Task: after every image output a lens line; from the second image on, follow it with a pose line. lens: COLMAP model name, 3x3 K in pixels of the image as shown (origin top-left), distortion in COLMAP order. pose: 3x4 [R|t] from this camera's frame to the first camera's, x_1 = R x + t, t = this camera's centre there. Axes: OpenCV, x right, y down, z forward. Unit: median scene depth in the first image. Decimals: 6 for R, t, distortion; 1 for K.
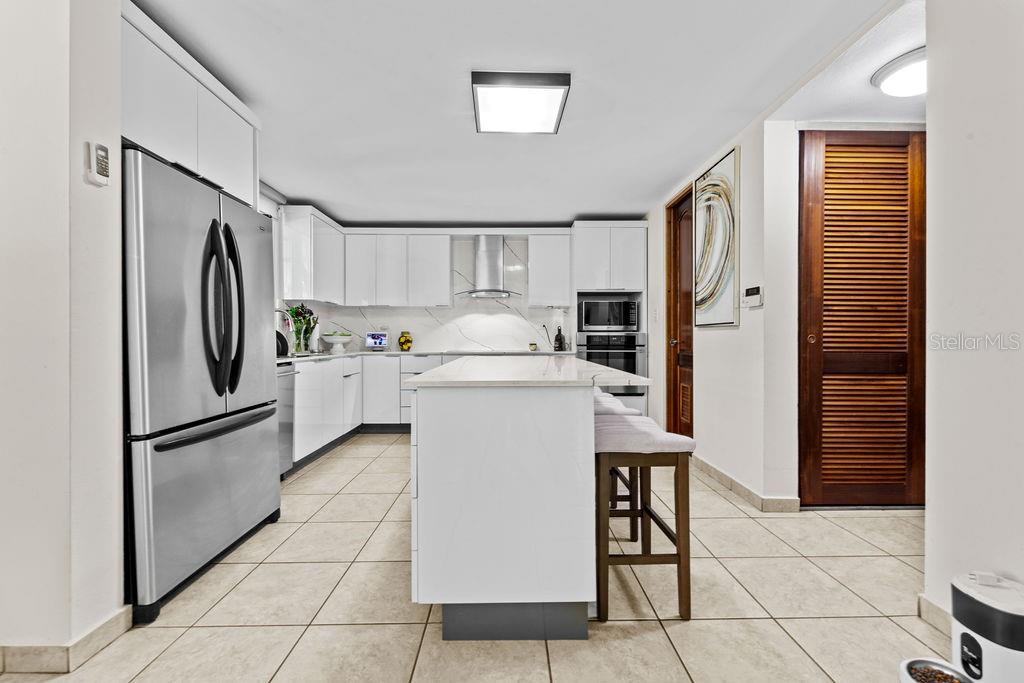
lens RADIAL K [[416.7, 0, 515.4], [0, 416.7, 342.2], [0, 0, 1]] dist [0.007145, -0.002802]
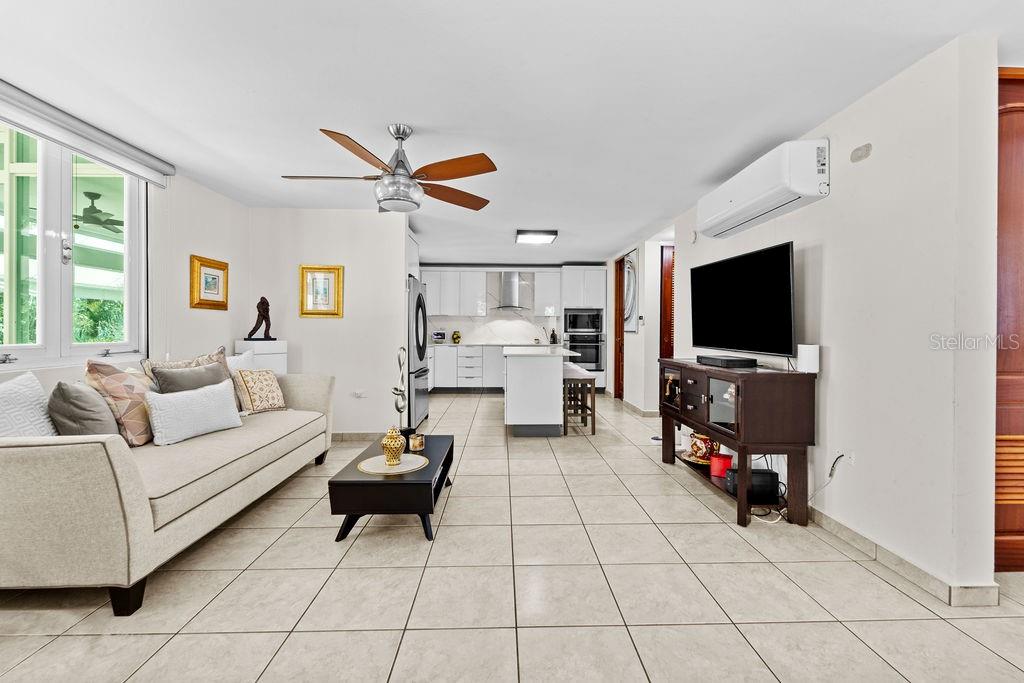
lens RADIAL K [[416.7, 0, 509.2], [0, 416.7, 335.3], [0, 0, 1]] dist [0.007145, -0.002802]
pose [[0.999967, 0.005914, -0.005589, -0.059892], [-0.005899, 0.999979, 0.002724, -0.017252], [0.005605, -0.002691, 0.999981, -0.650663]]
